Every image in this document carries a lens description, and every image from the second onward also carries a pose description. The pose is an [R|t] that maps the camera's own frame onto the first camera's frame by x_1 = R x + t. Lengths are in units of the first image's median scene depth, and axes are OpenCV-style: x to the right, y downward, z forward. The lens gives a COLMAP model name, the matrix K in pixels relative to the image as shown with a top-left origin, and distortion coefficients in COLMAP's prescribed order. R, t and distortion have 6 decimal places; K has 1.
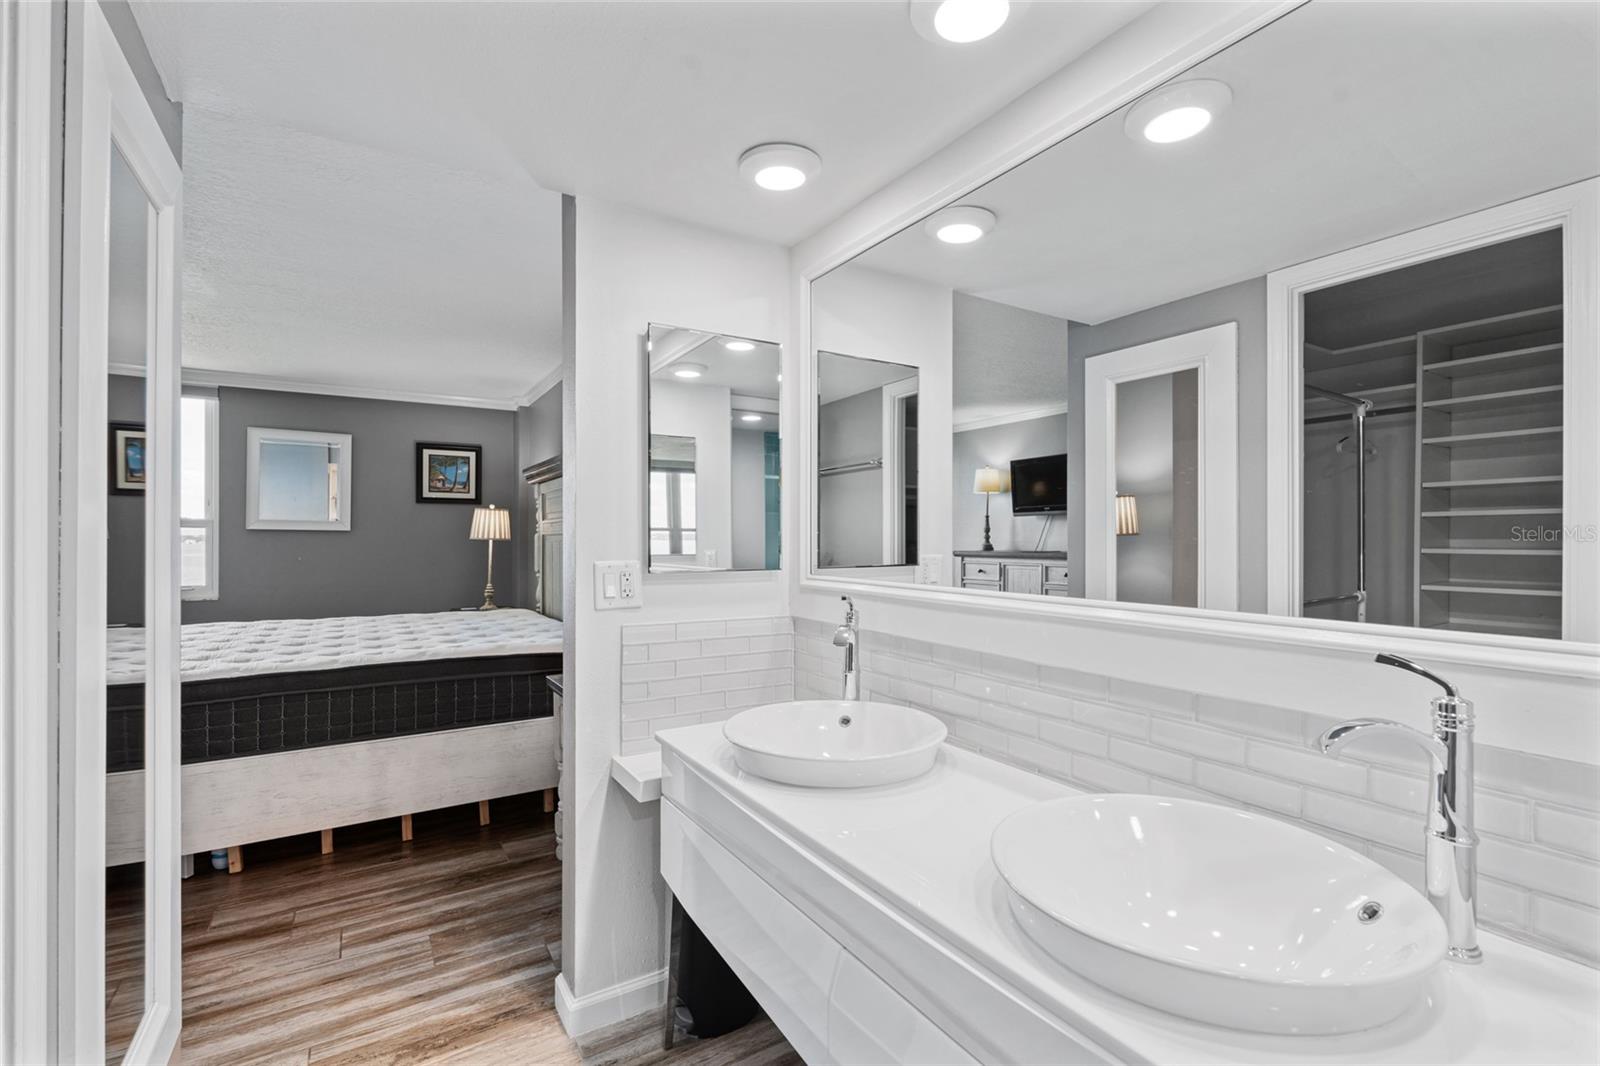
lens RADIAL K [[711.3, 0, 790.1], [0, 711.3, 541.0], [0, 0, 1]] dist [0.004076, -0.000024]
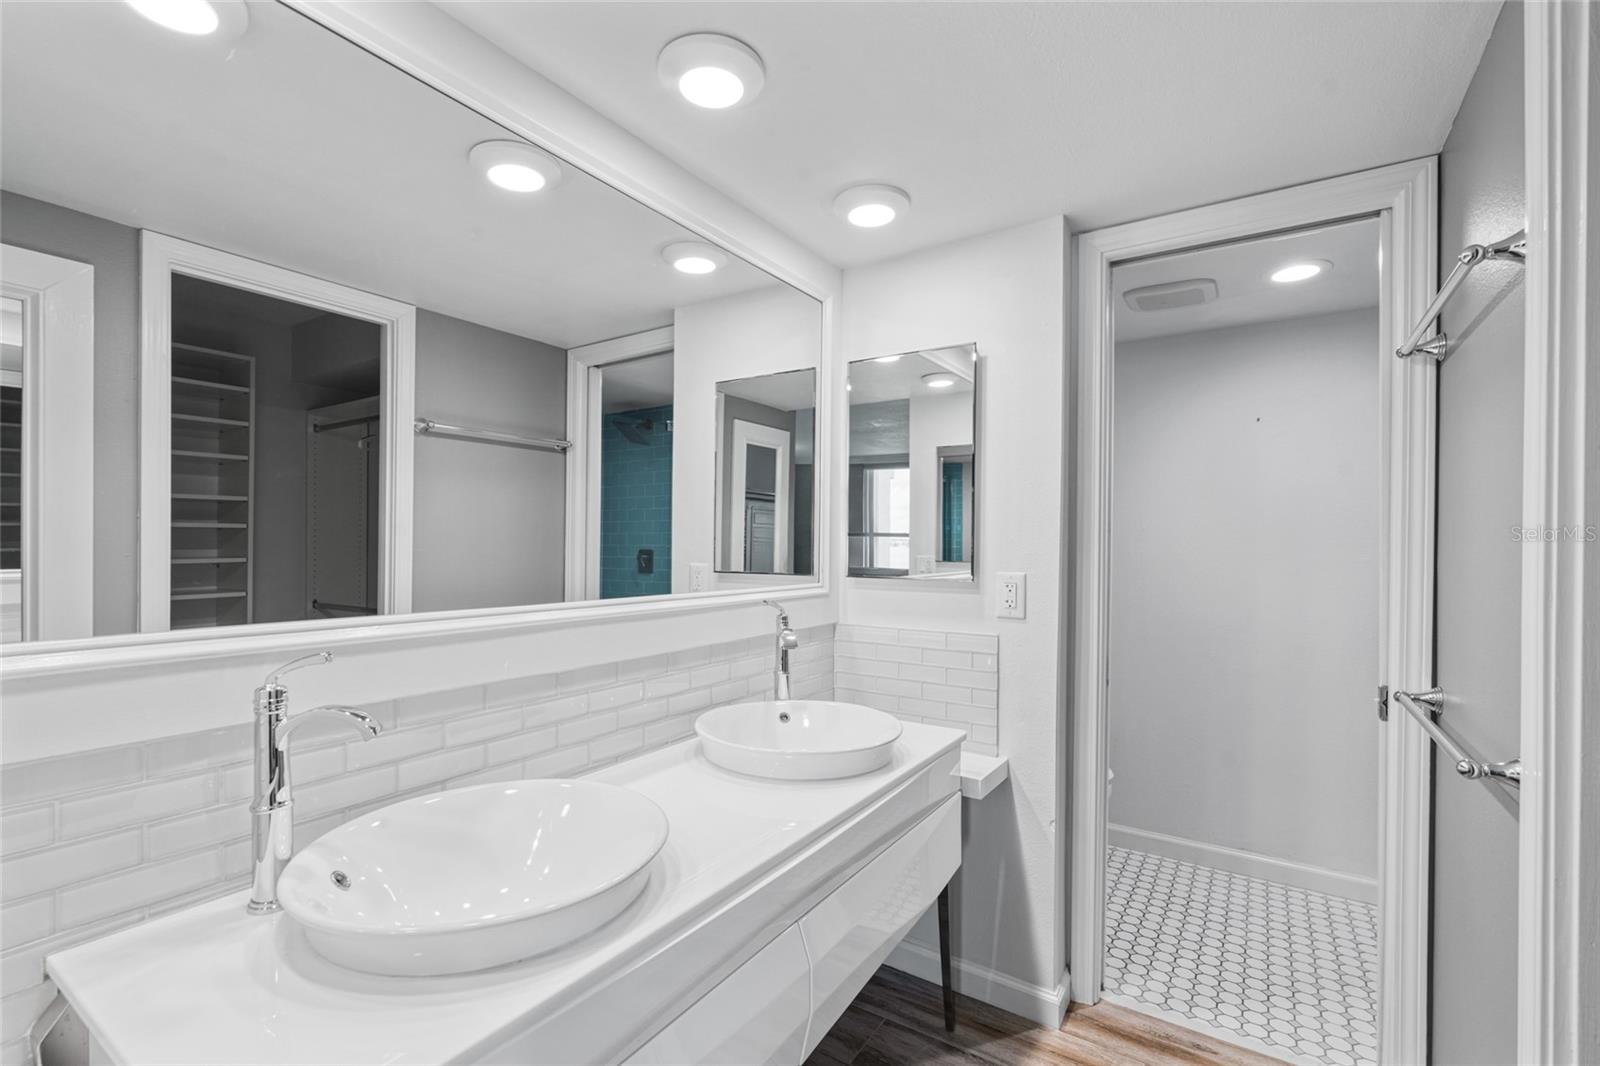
lens RADIAL K [[711.3, 0, 789.9], [0, 711.3, 533.6], [0, 0, 1]] dist [0.004076, -0.000024]
pose [[-0.407720, 0.004616, 0.913095, -0.720070], [-0.002789, 0.999976, -0.006300, -0.019914], [-0.913103, -0.005116, -0.407698, 1.128687]]
